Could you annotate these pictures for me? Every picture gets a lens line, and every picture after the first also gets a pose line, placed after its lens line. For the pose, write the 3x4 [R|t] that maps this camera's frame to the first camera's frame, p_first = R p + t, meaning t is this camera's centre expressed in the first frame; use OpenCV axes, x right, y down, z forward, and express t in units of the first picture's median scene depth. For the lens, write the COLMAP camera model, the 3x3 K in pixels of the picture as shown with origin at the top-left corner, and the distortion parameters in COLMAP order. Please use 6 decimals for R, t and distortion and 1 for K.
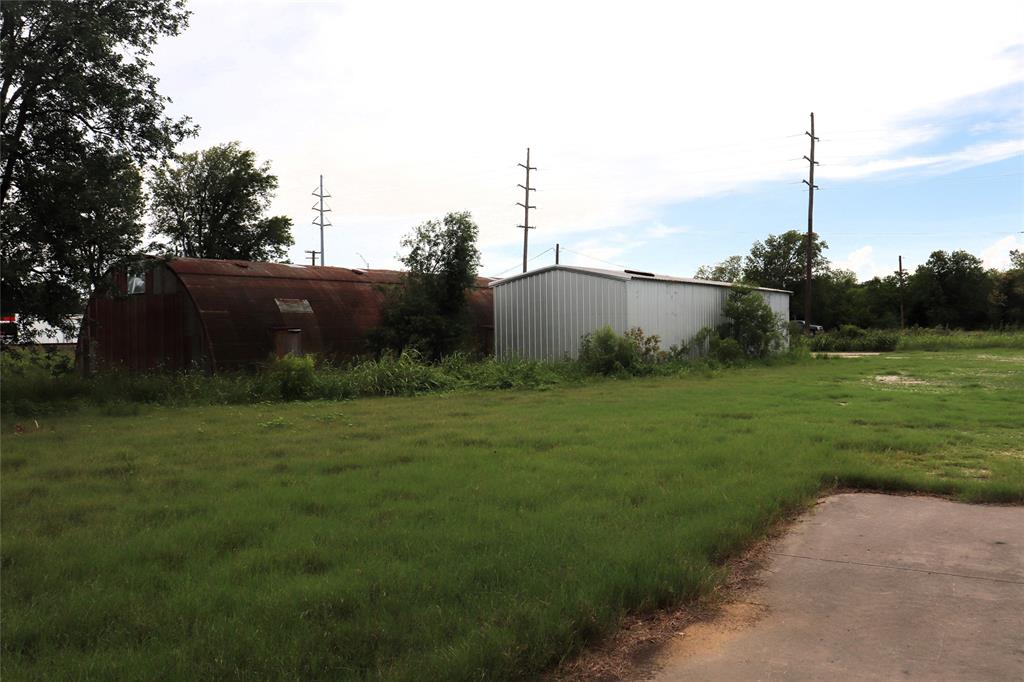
lens RADIAL K [[864.4, 0, 512.0], [0, 864.4, 341.0], [0, 0, 1]] dist [-0.140954, 0.096864]
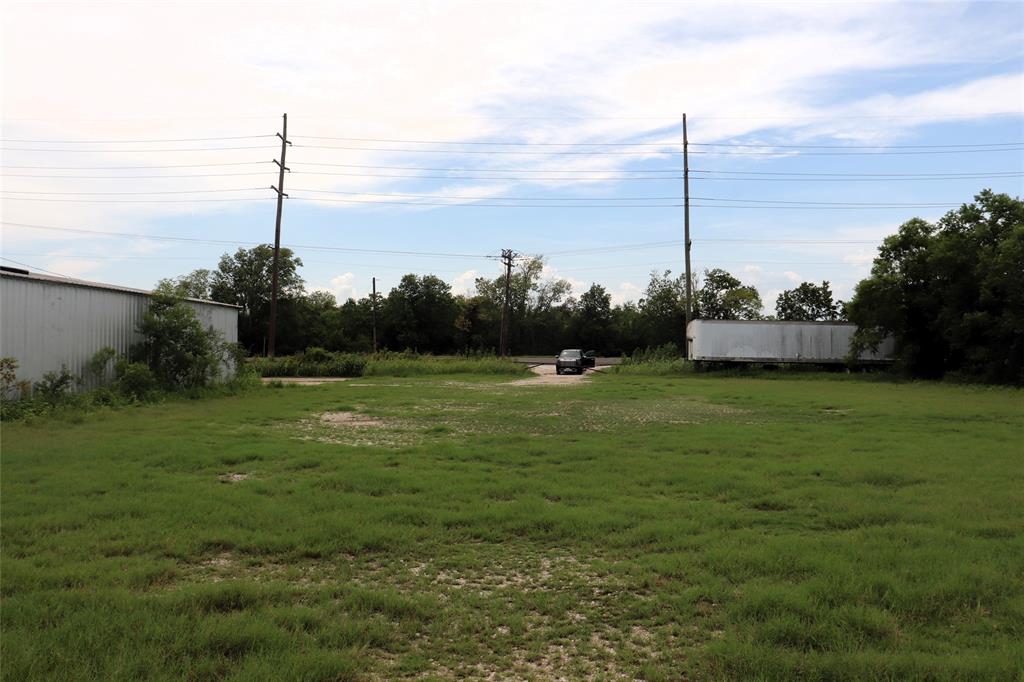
lens RADIAL K [[864.4, 0, 512.0], [0, 864.4, 341.0], [0, 0, 1]] dist [-0.140954, 0.096864]
pose [[0.833628, 0.019285, 0.551989, 0.063211], [-0.005210, 0.999620, -0.027057, -0.002117], [-0.552302, 0.019680, 0.833412, 0.111957]]
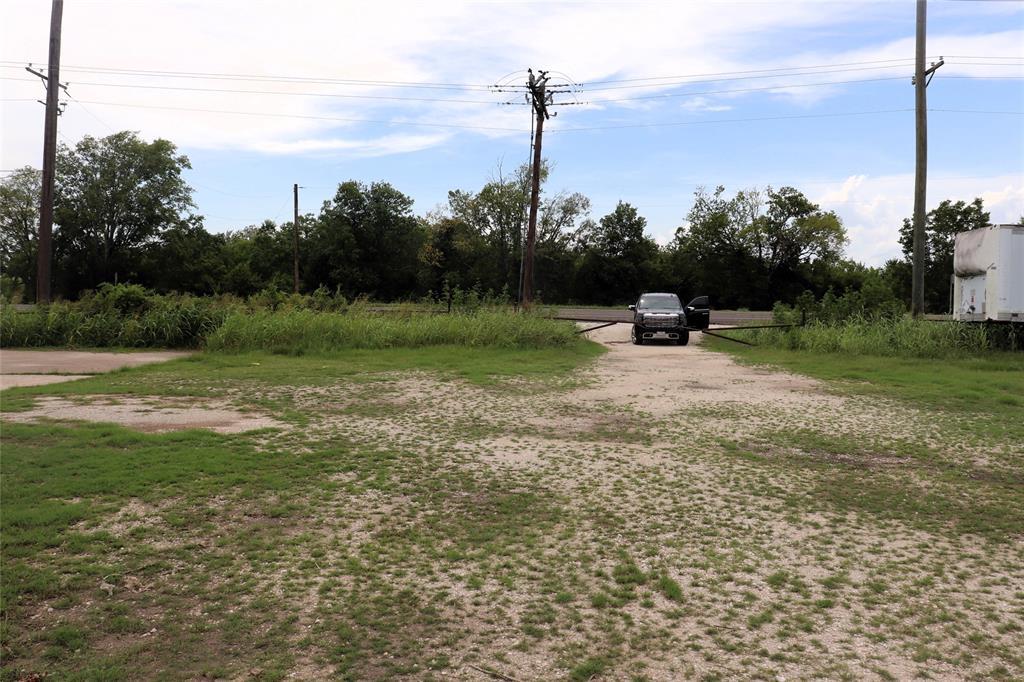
lens RADIAL K [[864.4, 0, 512.0], [0, 864.4, 341.0], [0, 0, 1]] dist [-0.140954, 0.096864]
pose [[0.807103, -0.006070, 0.590380, 0.299252], [-0.015054, 0.999410, 0.030856, -0.005985], [-0.590219, -0.033792, 0.806536, 0.532265]]
